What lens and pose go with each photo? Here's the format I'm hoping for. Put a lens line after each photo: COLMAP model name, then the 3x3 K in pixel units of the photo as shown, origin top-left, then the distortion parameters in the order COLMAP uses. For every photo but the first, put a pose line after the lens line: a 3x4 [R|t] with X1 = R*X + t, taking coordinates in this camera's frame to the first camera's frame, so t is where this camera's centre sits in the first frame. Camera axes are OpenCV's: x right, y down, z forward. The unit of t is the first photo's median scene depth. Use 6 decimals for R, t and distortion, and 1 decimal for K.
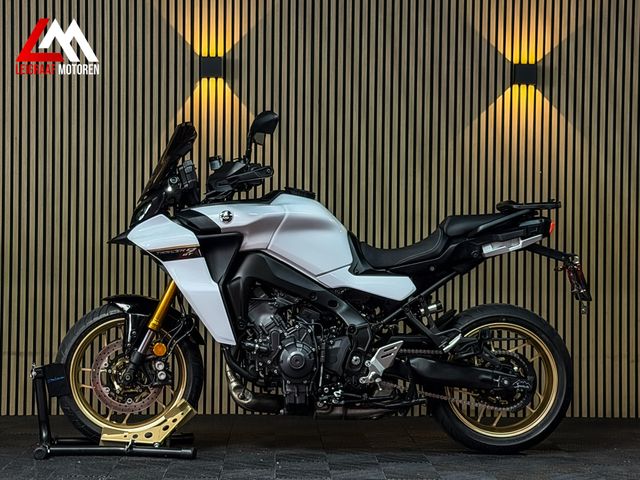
lens RADIAL K [[1423.1, 0, 322.7], [0, 1423.1, 244.3], [0, 0, 1]] dist [0.138661, 0.000000]
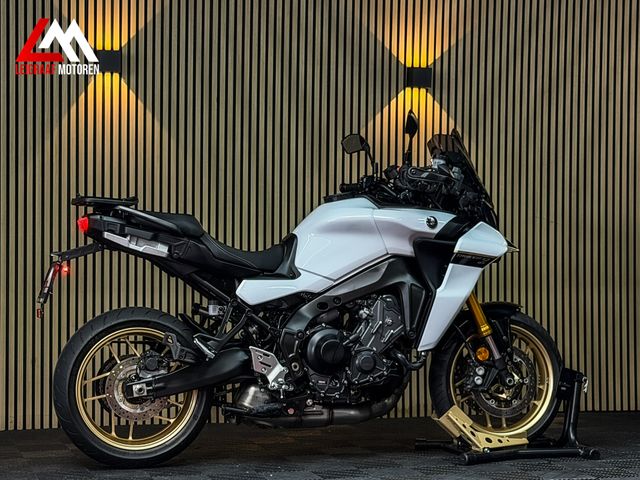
lens RADIAL K [[1425.0, 0, 314.1], [0, 1425.0, 239.0], [0, 0, 1]] dist [0.153289, 0.000000]
pose [[0.967985, -0.003605, 0.250980, -0.222775], [0.004928, 0.999977, -0.004644, -0.000566], [-0.250958, 0.005732, 0.967981, 0.049595]]
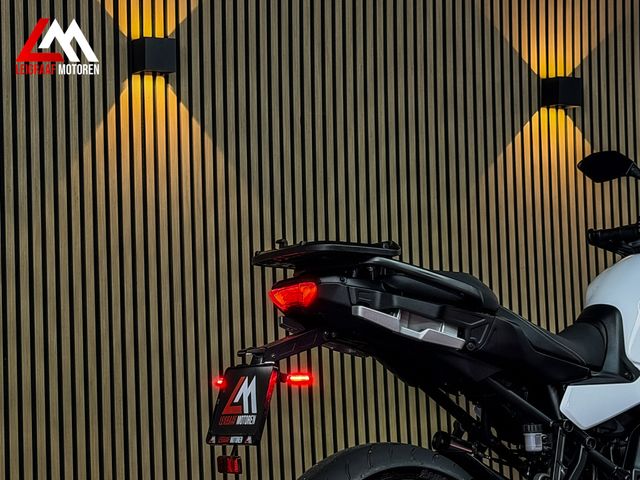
lens RADIAL K [[1425.0, 0, 314.5], [0, 1425.0, 240.8], [0, 0, 1]] dist [0.153289, 0.000000]
pose [[0.880902, -0.003778, 0.473283, -0.366477], [0.046560, 0.995810, -0.078711, 0.005604], [-0.471003, 0.091373, 0.877387, 0.531610]]
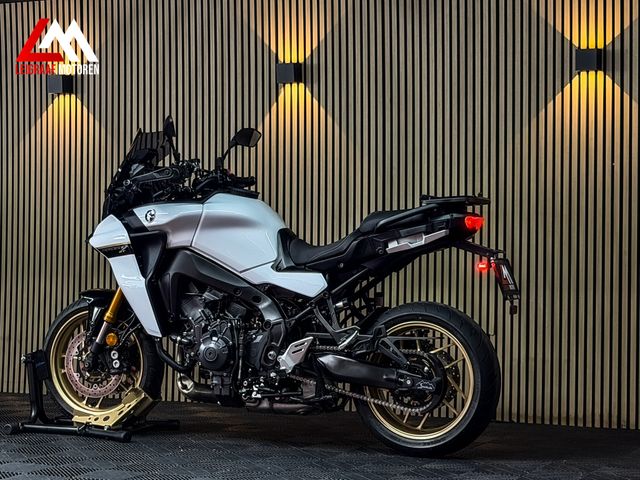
lens RADIAL K [[1423.1, 0, 321.4], [0, 1423.1, 240.2], [0, 0, 1]] dist [0.138661, 0.000000]
pose [[0.890560, -0.007028, -0.454812, 0.496820], [0.003266, 0.999954, -0.009057, 0.008247], [0.454854, 0.006580, 0.890542, 0.104315]]
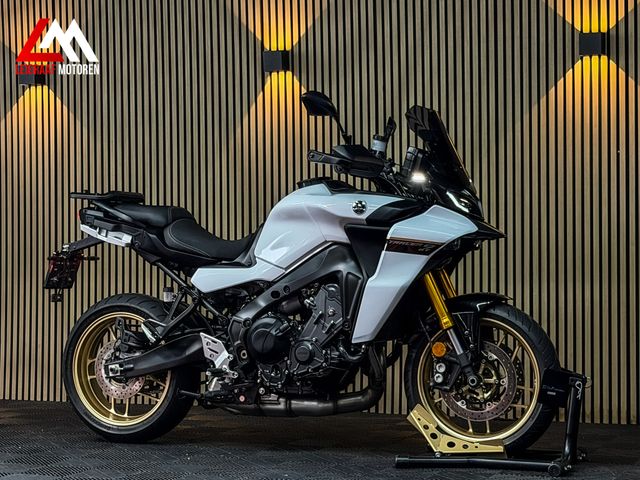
lens RADIAL K [[1425.0, 0, 314.8], [0, 1425.0, 234.2], [0, 0, 1]] dist [0.153289, 0.000000]
pose [[0.911406, -0.019729, -0.411034, 0.426412], [0.016430, 0.999798, -0.011558, 0.010848], [0.411179, 0.003781, 0.911547, 0.119267]]
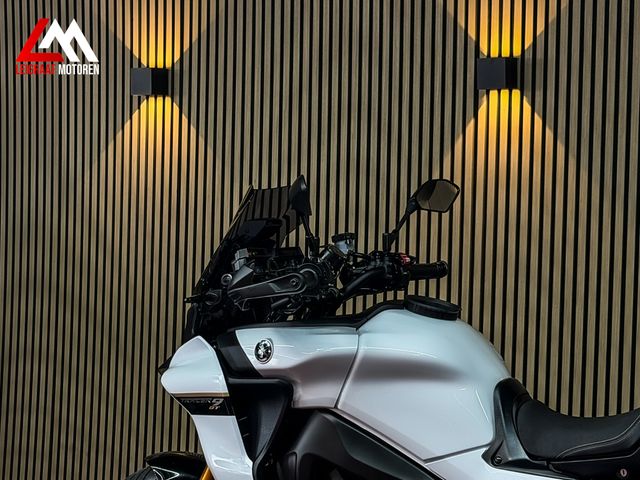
lens RADIAL K [[1423.1, 0, 327.2], [0, 1423.1, 256.4], [0, 0, 1]] dist [0.138661, 0.000000]
pose [[0.841582, 0.033620, -0.539081, 0.254354], [-0.016873, 0.999210, 0.035975, -0.075266], [0.539865, -0.021180, 0.841485, 0.486476]]
